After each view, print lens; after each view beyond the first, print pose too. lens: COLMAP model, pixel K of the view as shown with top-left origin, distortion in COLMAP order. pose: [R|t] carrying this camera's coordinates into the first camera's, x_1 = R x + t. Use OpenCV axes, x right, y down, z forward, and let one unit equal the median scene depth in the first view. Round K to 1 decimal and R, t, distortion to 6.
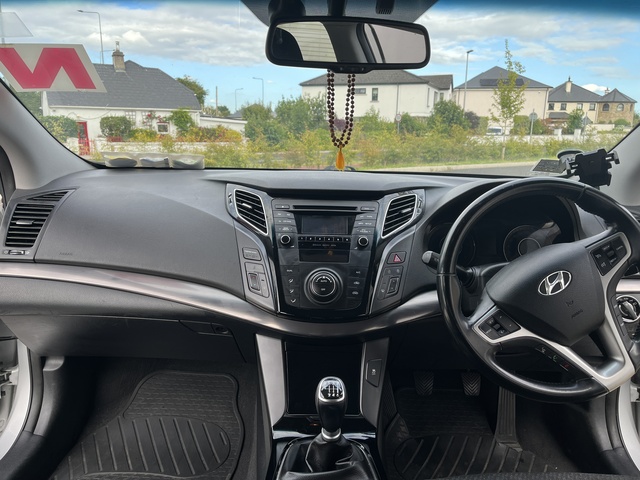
lens RADIAL K [[486.6, 0, 315.7], [0, 486.6, 239.9], [0, 0, 1]] dist [0.025584, -0.007029]
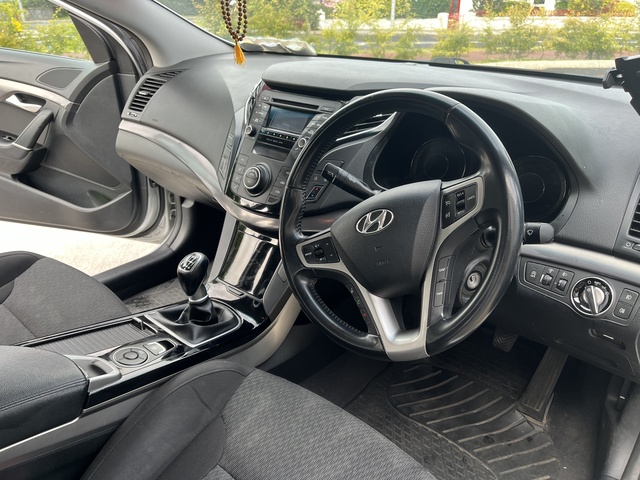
lens RADIAL K [[486.6, 0, 315.7], [0, 486.6, 239.9], [0, 0, 1]] dist [0.025584, -0.007029]
pose [[0.766218, 0.263566, -0.586040, 0.565806], [-0.123445, 0.955398, 0.268283, -0.058052], [0.630612, -0.133219, 0.764579, 0.182984]]
